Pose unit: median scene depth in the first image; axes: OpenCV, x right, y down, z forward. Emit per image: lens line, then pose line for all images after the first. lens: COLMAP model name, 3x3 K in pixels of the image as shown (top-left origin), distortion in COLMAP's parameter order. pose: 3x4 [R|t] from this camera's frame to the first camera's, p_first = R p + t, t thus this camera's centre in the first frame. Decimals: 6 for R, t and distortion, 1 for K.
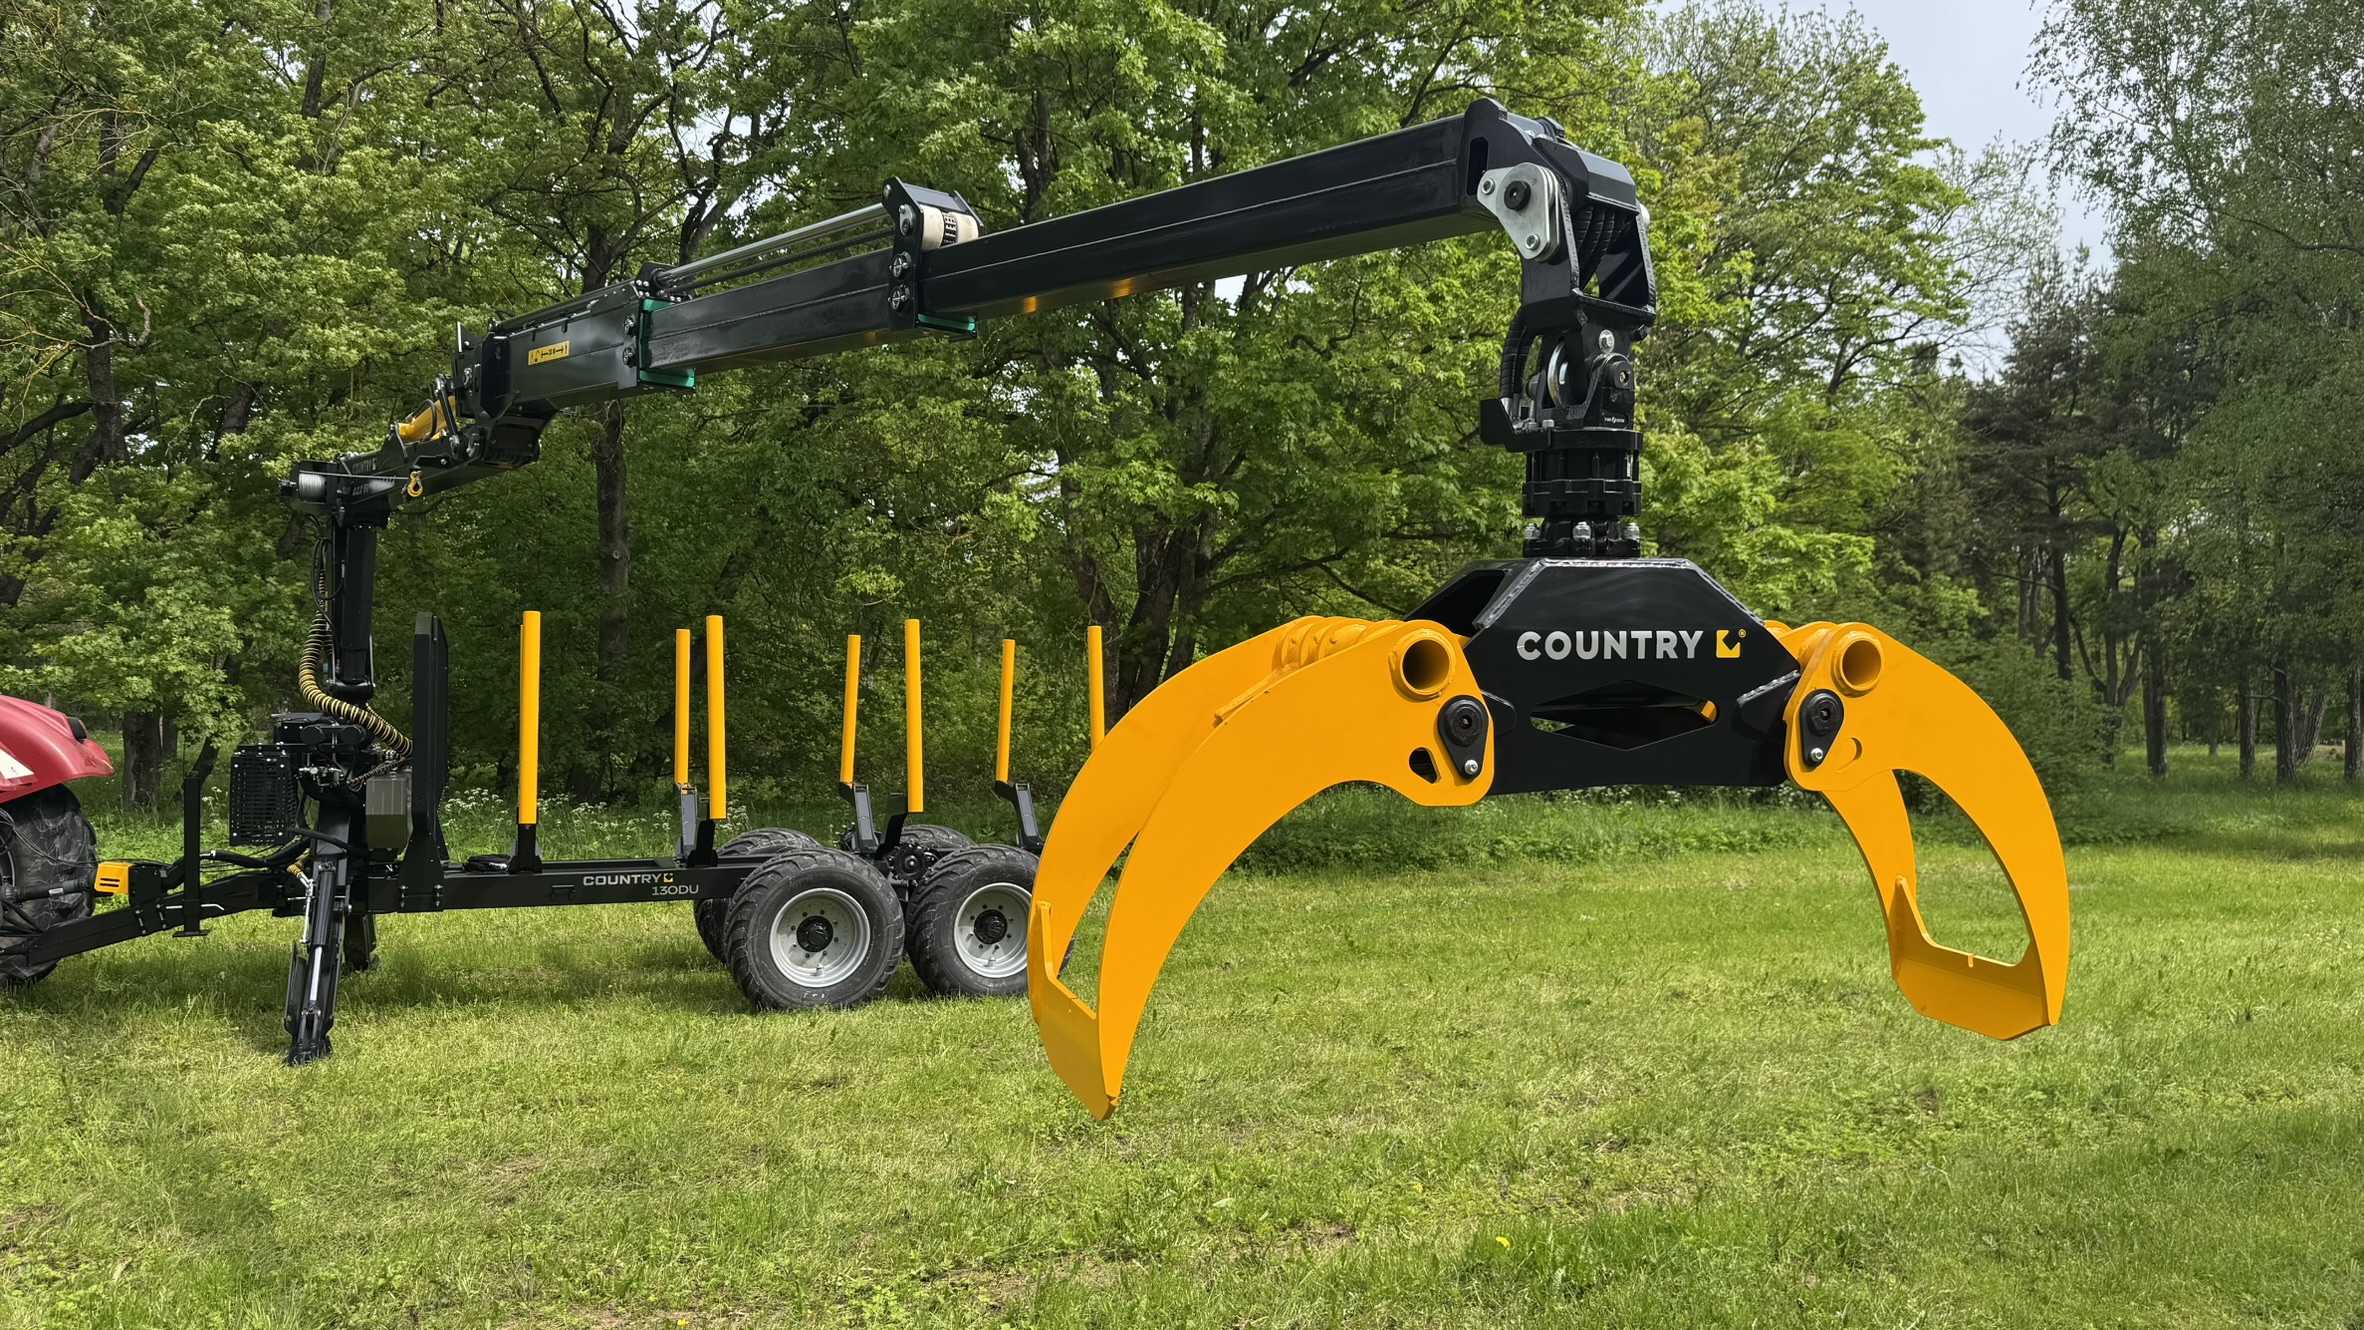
lens RADIAL K [[1732.8, 0, 1179.3], [0, 1732.8, 633.6], [0, 0, 1]] dist [0.047011, -0.062531]
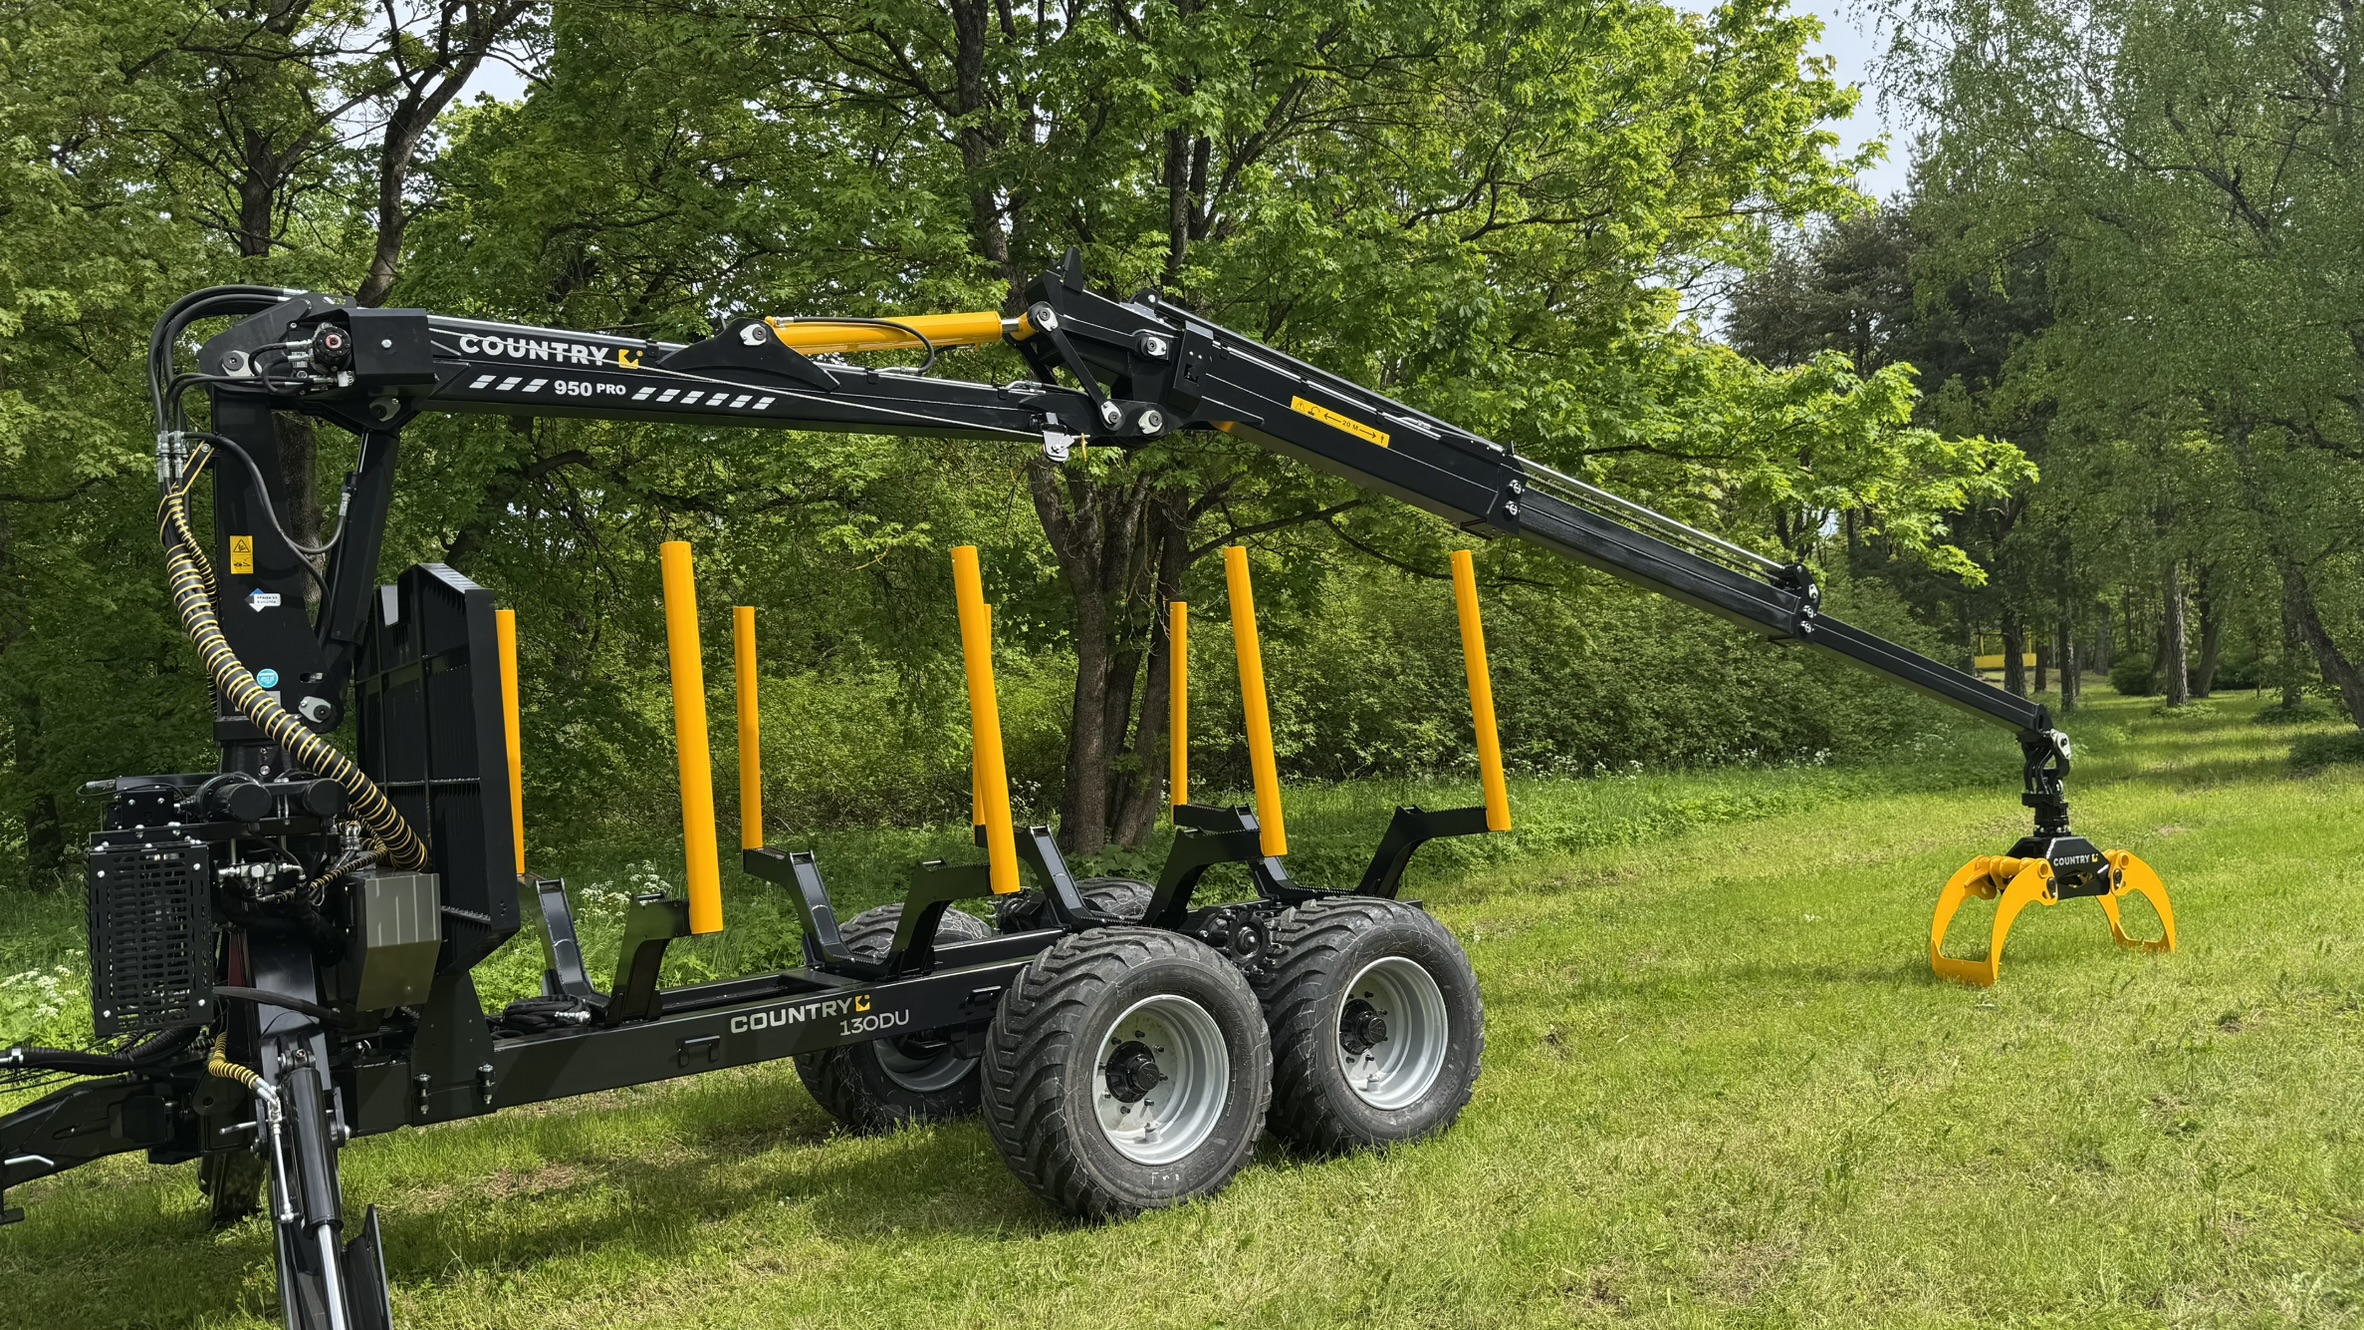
lens RADIAL K [[1732.8, 0, 1221.2], [0, 1732.8, 658.4], [0, 0, 1]] dist [0.047011, -0.062531]
pose [[0.968687, -0.057674, 0.241494, -0.306982], [0.054056, 0.998305, 0.021588, 0.019028], [-0.242329, -0.007858, 0.970162, 0.403777]]
